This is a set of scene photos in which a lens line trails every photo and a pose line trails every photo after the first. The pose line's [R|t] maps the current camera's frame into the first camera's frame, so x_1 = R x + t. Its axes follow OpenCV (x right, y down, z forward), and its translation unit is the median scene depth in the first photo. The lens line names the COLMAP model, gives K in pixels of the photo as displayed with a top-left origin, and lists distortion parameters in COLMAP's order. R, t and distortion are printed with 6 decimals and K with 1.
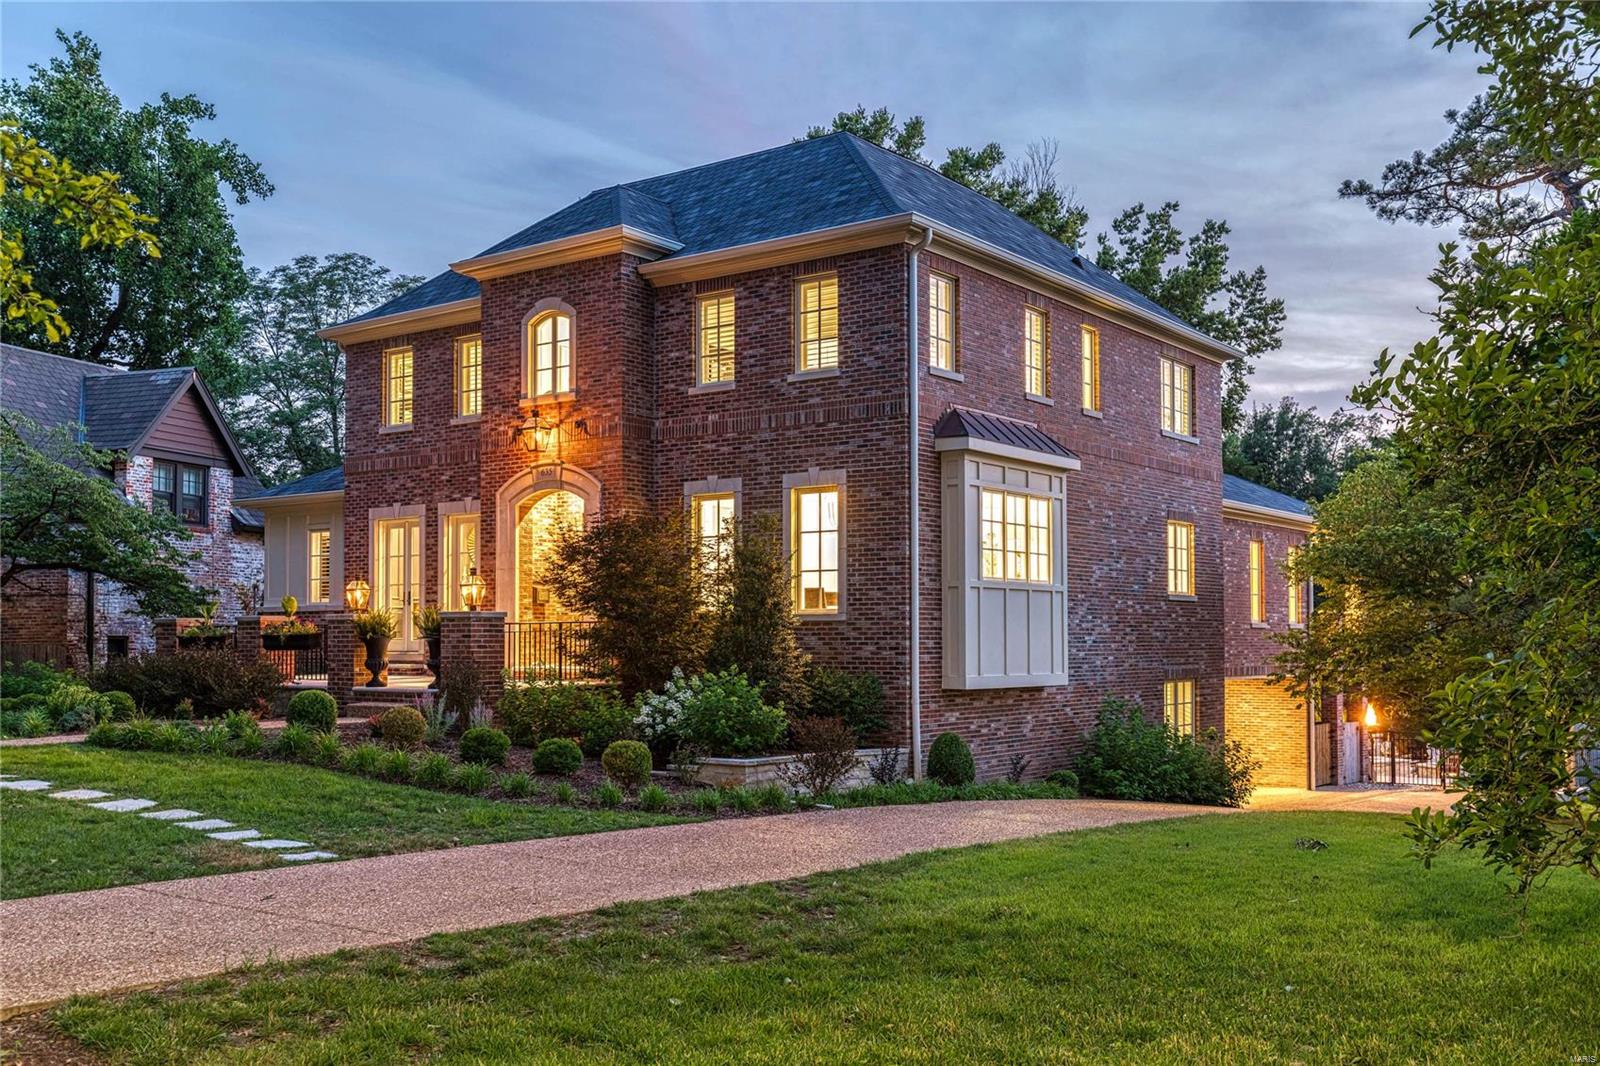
lens RADIAL K [[1523.4, 0, 807.3], [0, 1523.4, 540.8], [0, 0, 1]] dist [0.004268, -0.001359]
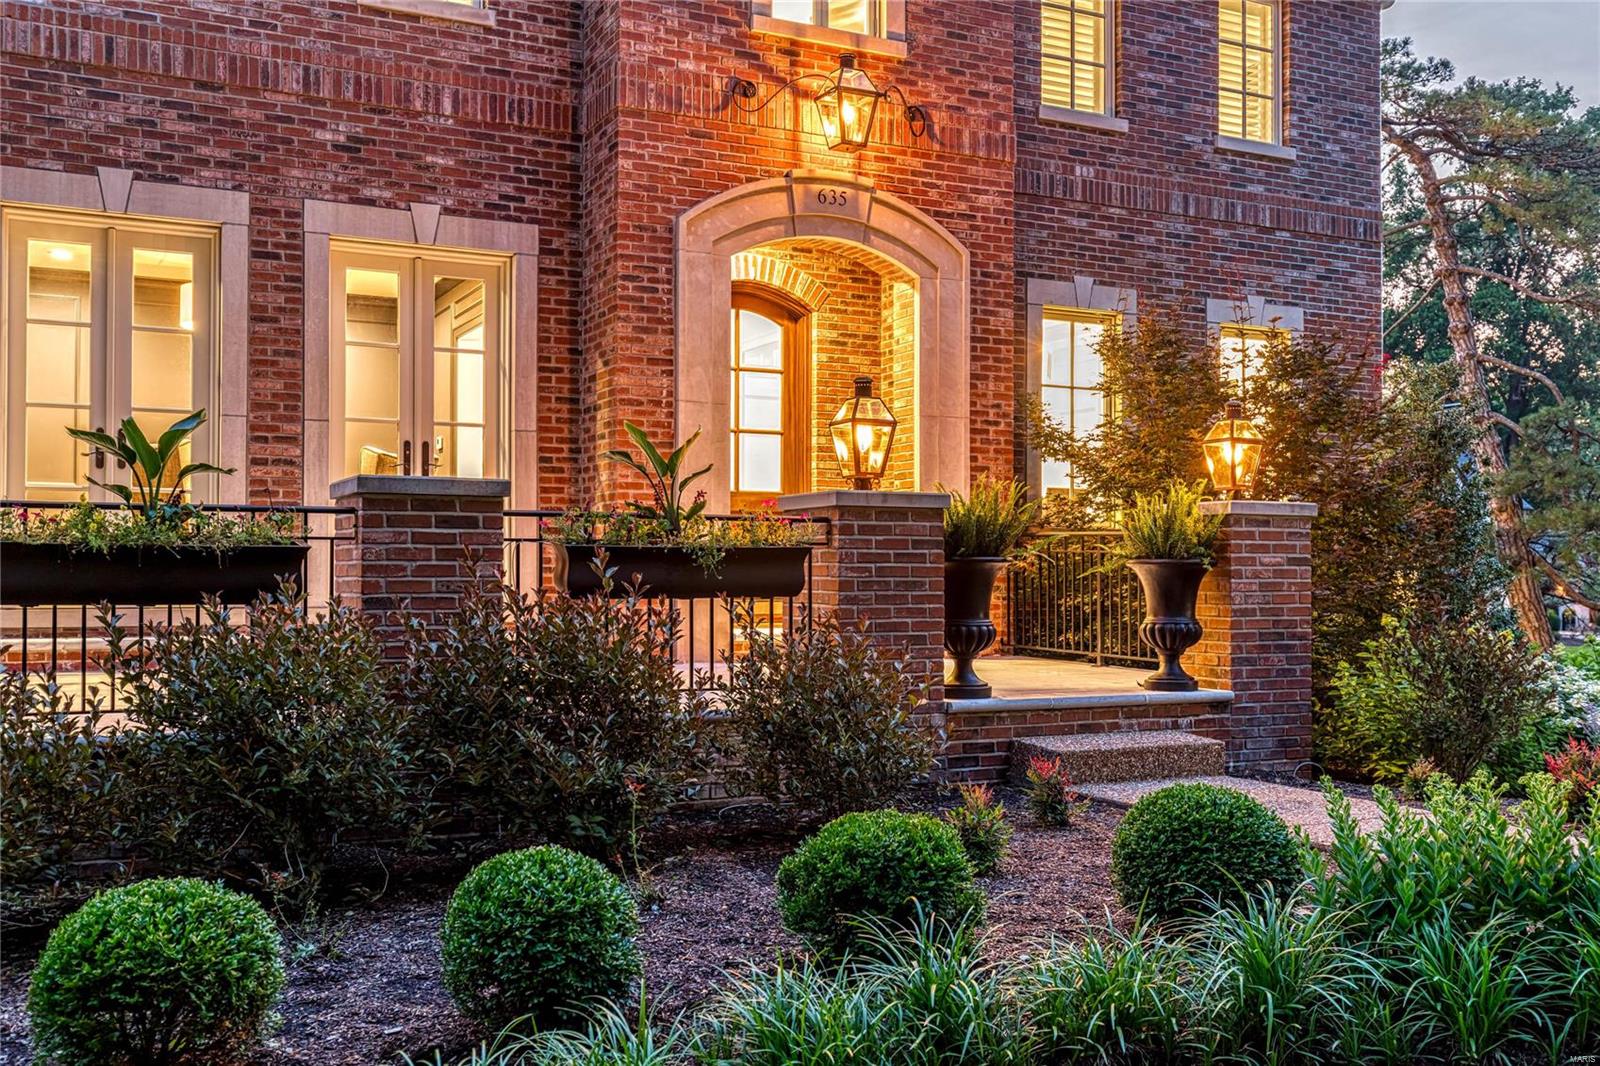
lens RADIAL K [[1523.4, 0, 807.3], [0, 1523.4, 540.8], [0, 0, 1]] dist [0.004268, -0.001359]
pose [[0.451703, 0.025404, 0.891807, -0.598622], [-0.060926, 0.998139, 0.002426, 0.057841], [-0.890086, -0.055430, 0.452410, 0.832215]]
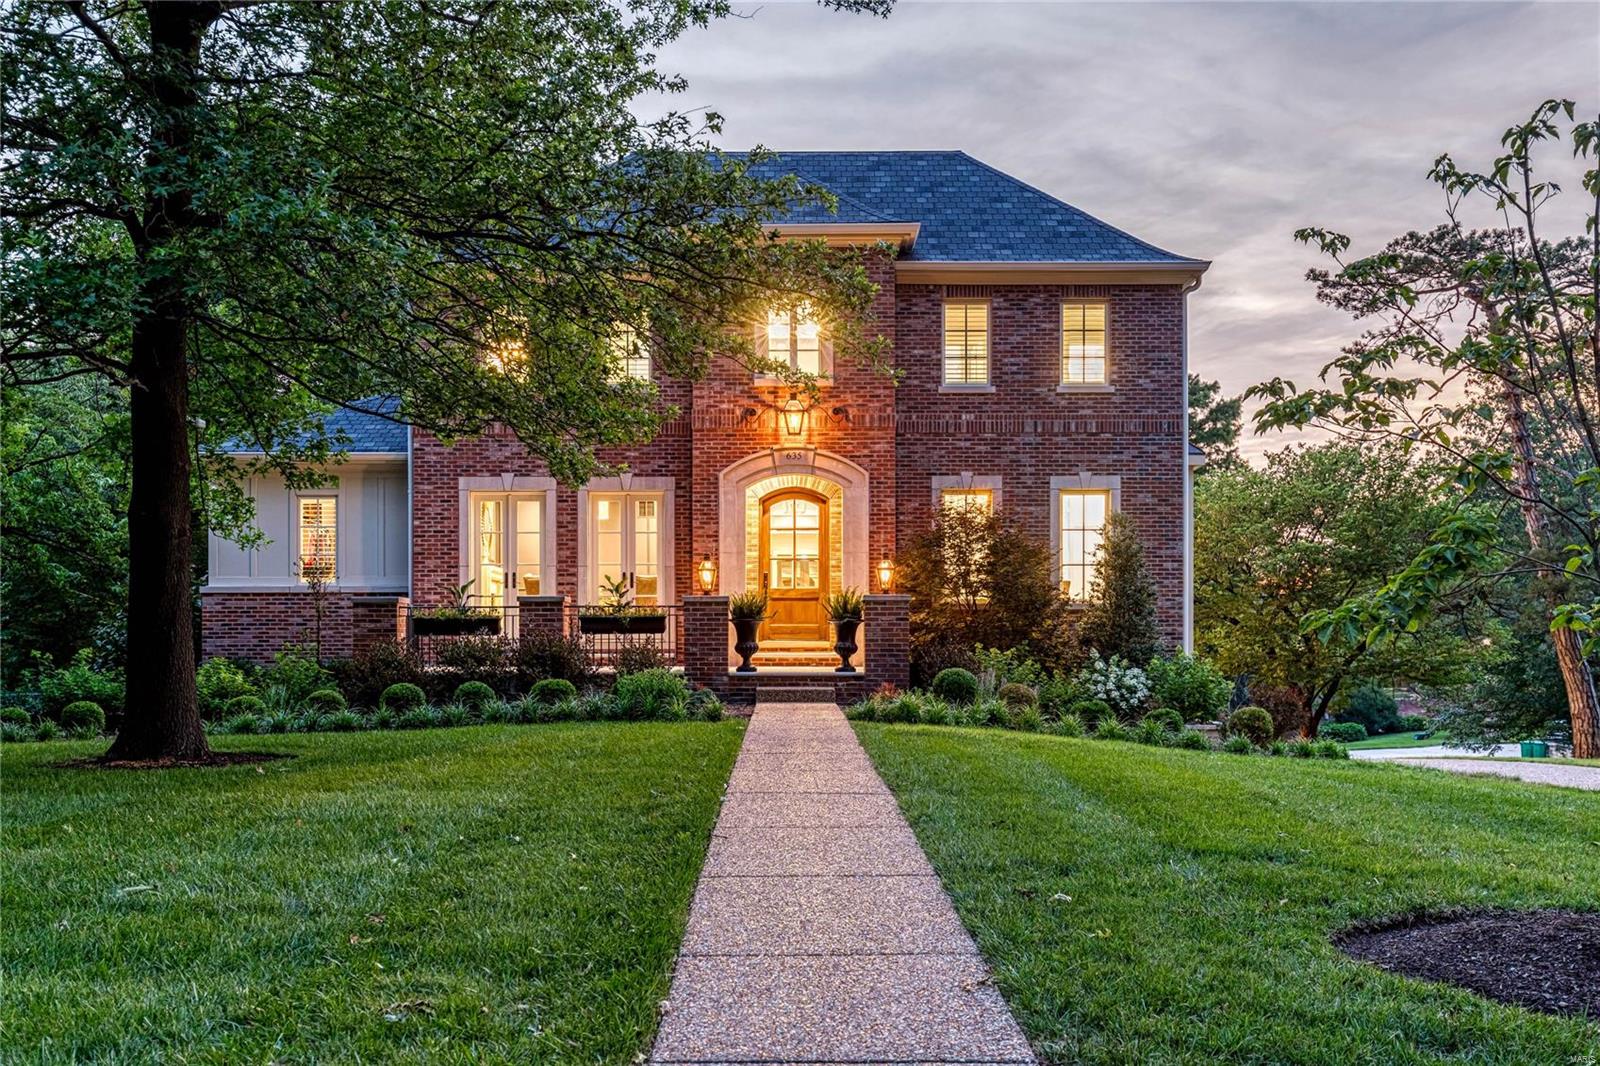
lens RADIAL K [[1693.1, 0, 800.4], [0, 1693.1, 608.7], [0, 0, 1]] dist [-0.002109, 0.001339]
pose [[0.807147, 0.015254, 0.590154, -0.850246], [-0.038803, 0.998875, 0.027253, 0.024790], [-0.589074, -0.044897, 0.806831, 0.111646]]
